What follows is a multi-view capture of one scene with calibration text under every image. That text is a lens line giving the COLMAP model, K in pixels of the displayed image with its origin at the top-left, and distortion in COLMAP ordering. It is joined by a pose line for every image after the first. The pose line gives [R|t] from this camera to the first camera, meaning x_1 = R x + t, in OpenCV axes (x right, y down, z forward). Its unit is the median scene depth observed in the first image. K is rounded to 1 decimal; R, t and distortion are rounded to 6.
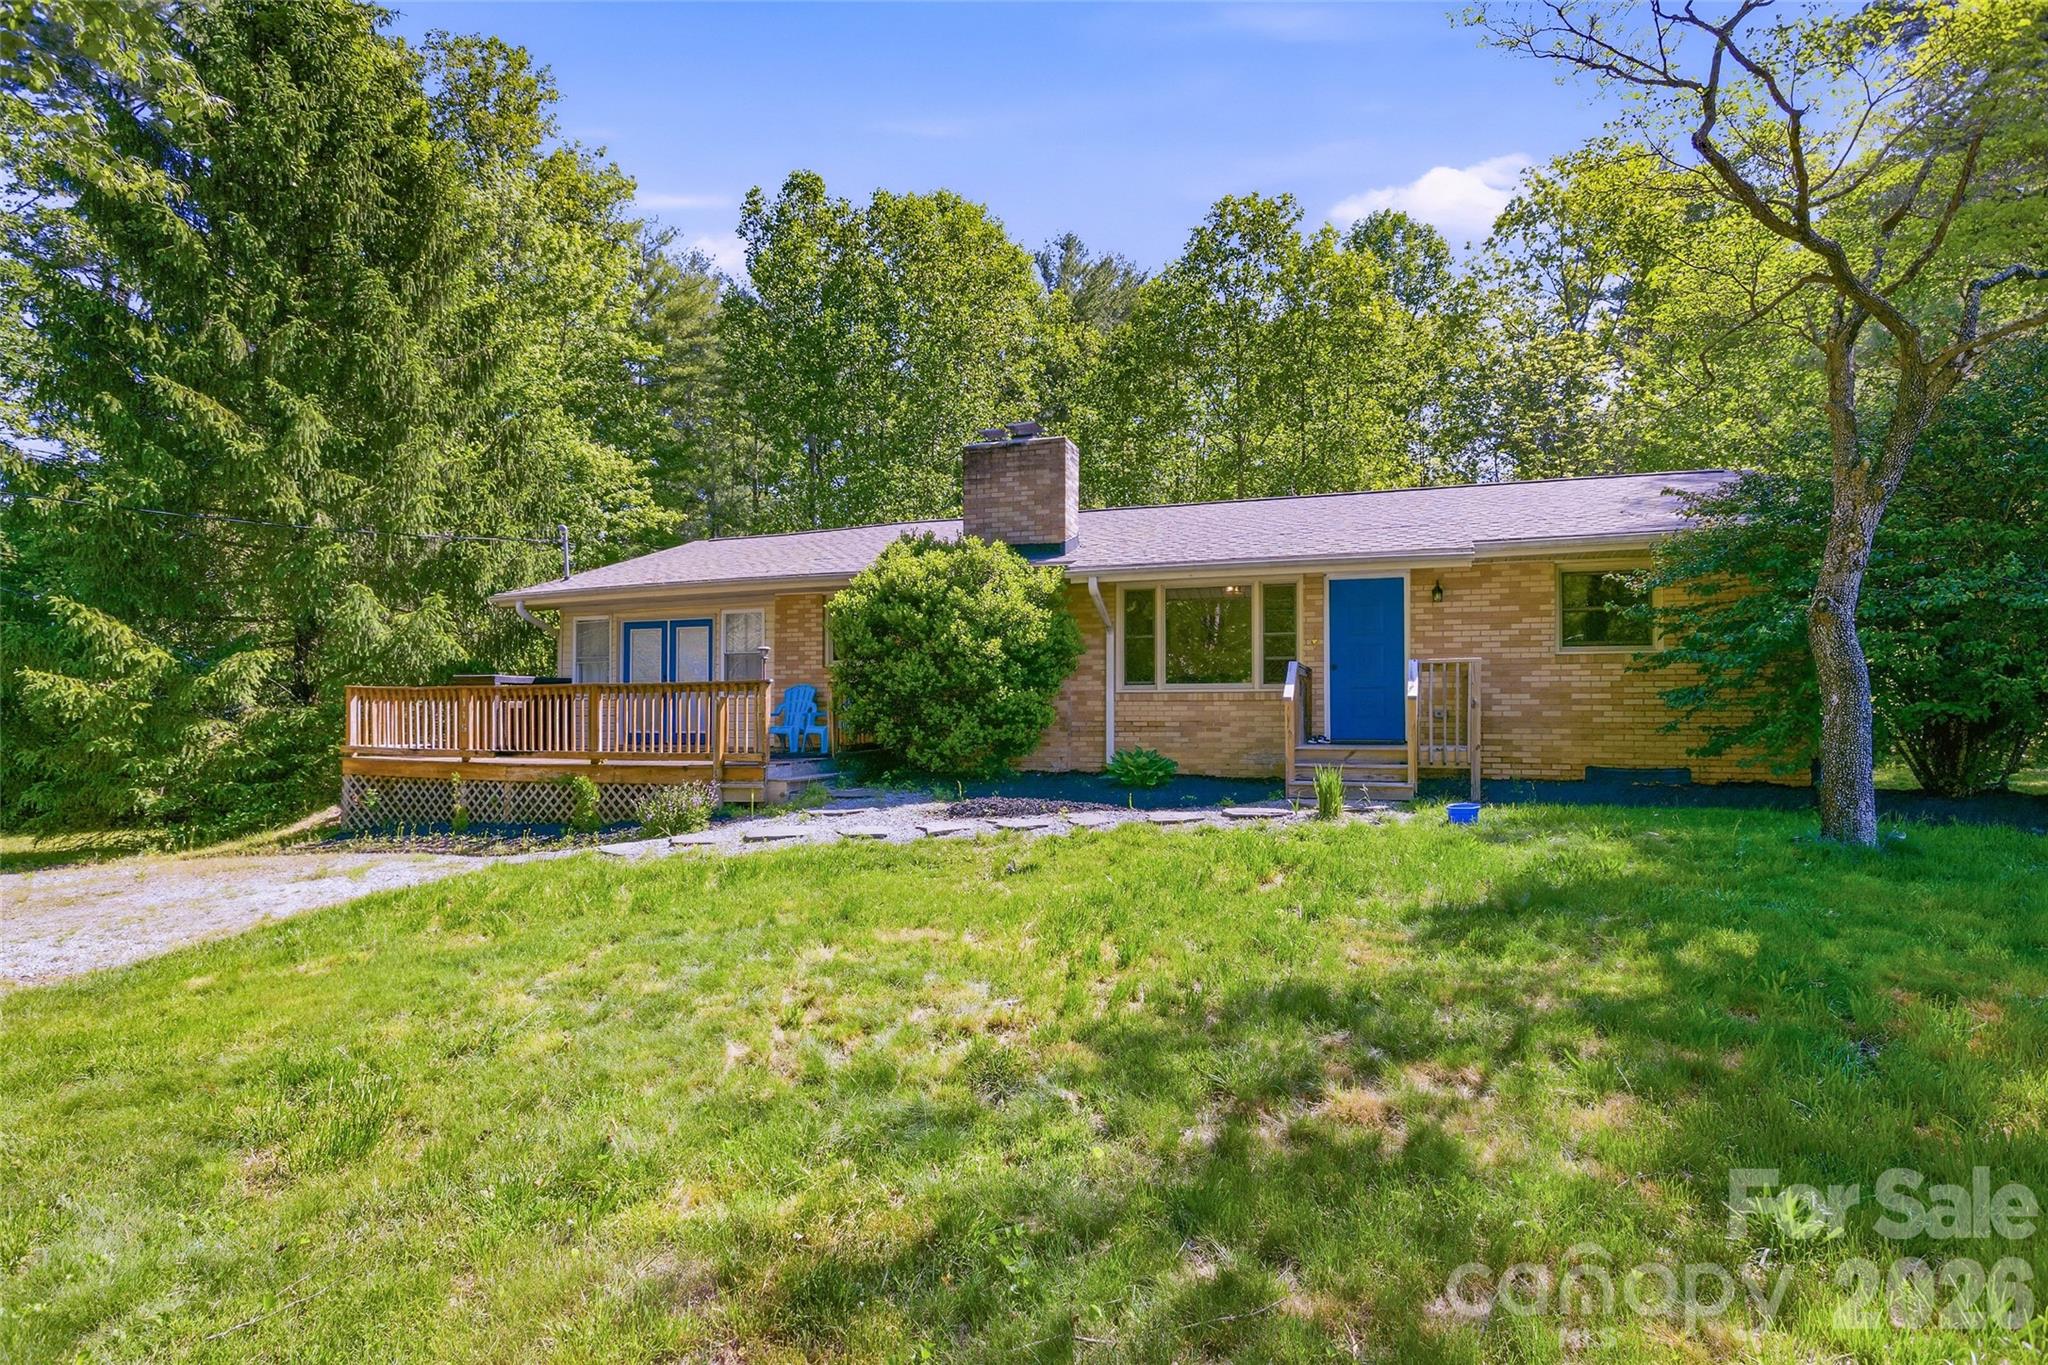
lens RADIAL K [[1123.8, 0, 1024.0], [0, 1123.8, 682.5], [0, 0, 1]] dist [-0.004284, -0.000765]
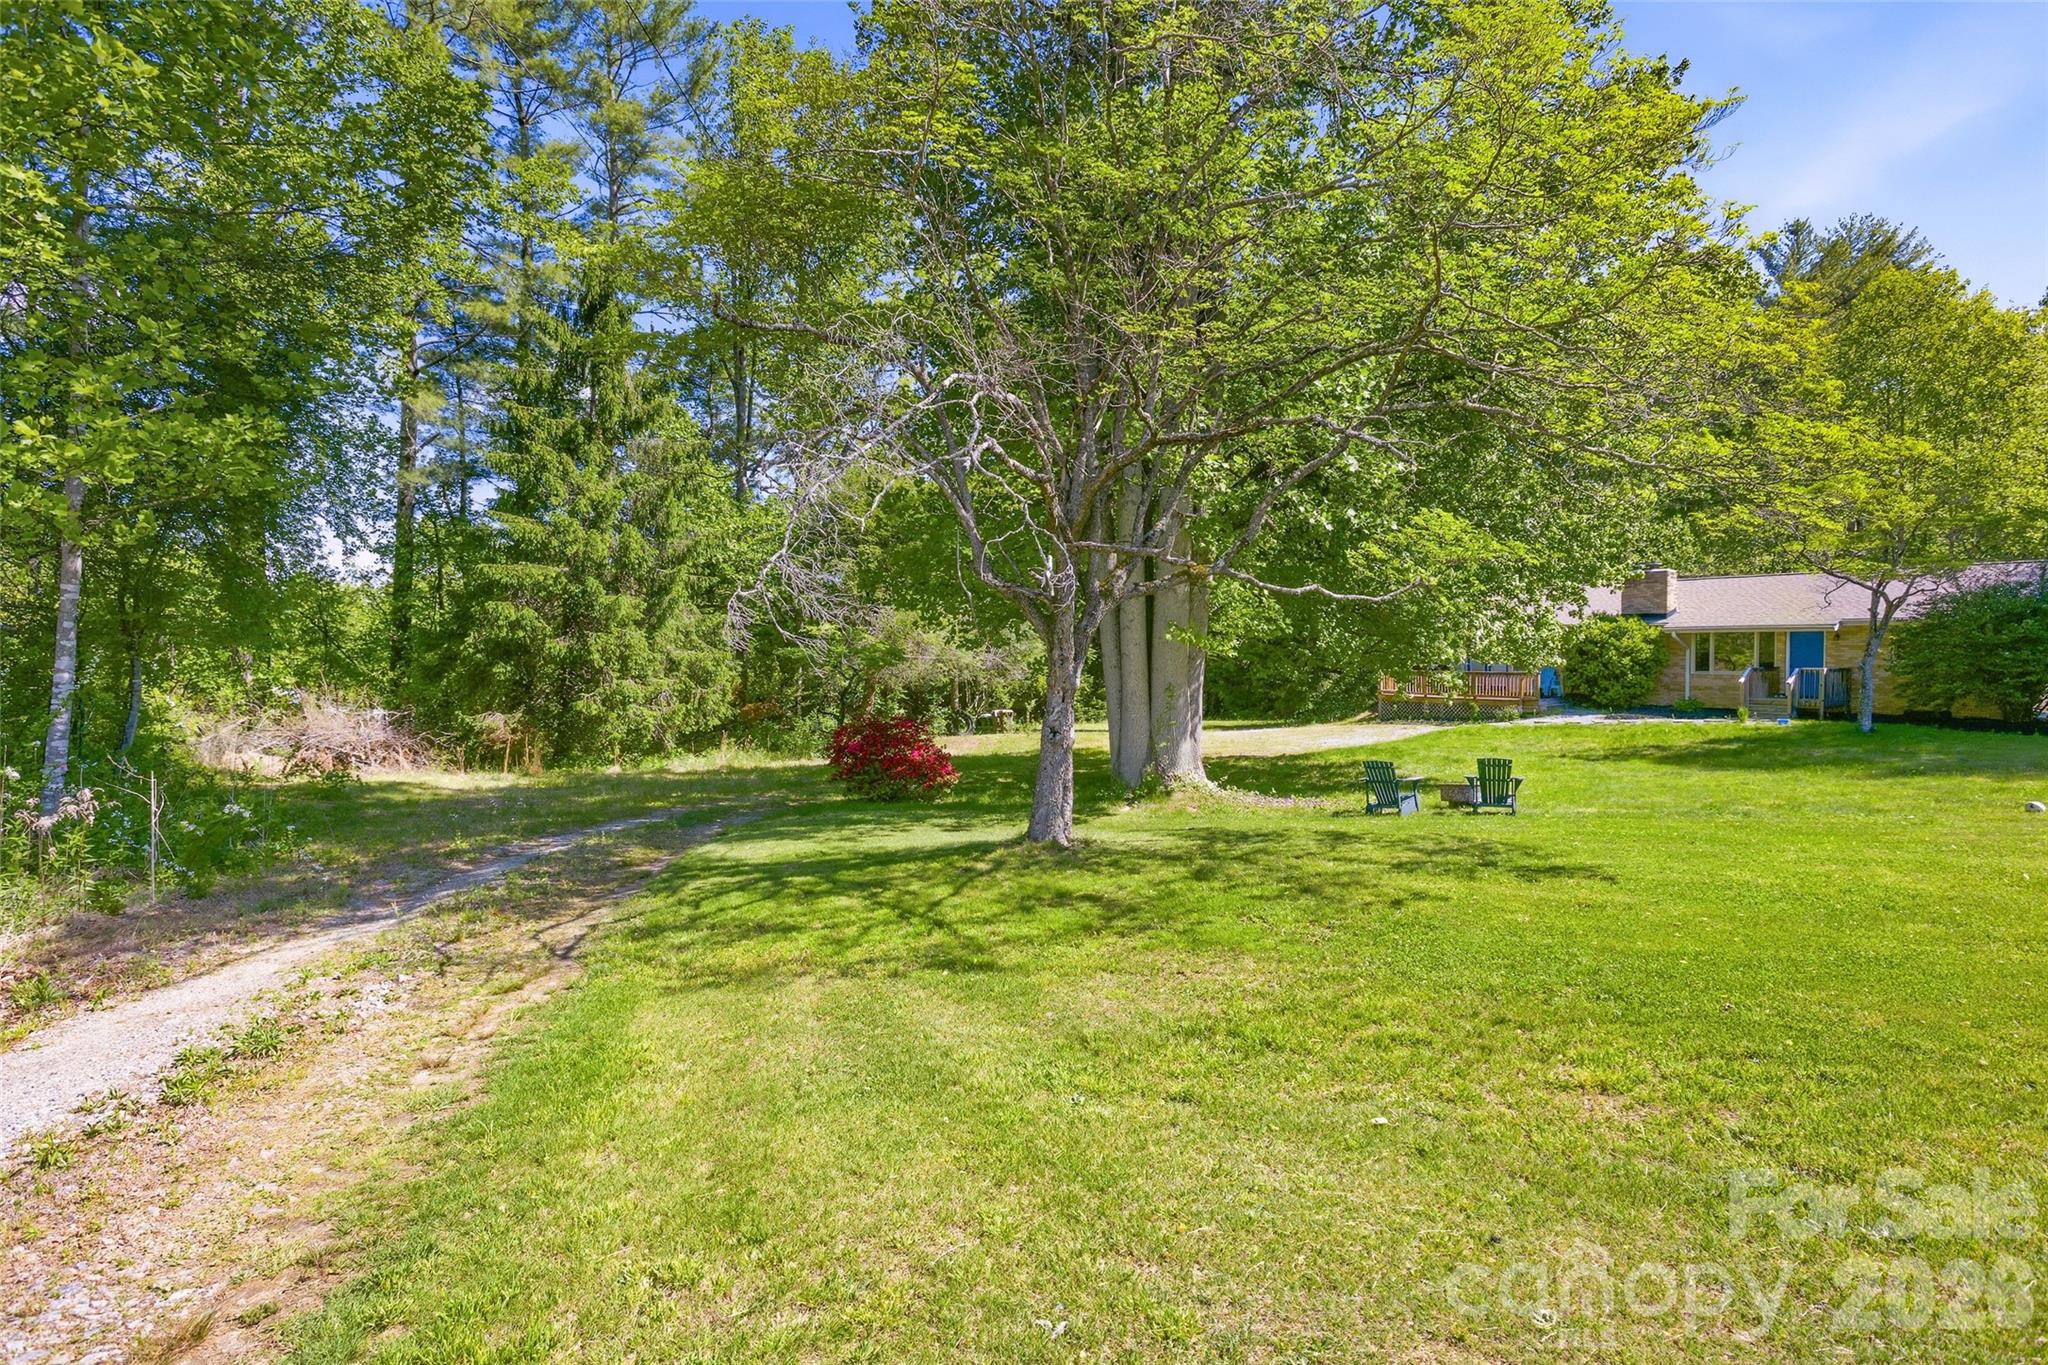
lens RADIAL K [[1050.4, 0, 1024.0], [0, 1050.4, 682.5], [0, 0, 1]] dist [-0.003498, 0.003555]
pose [[0.804508, 0.012319, -0.593814, 0.293952], [0.025006, 0.998196, 0.054587, -0.144417], [0.593415, -0.058764, 0.802749, -1.839914]]
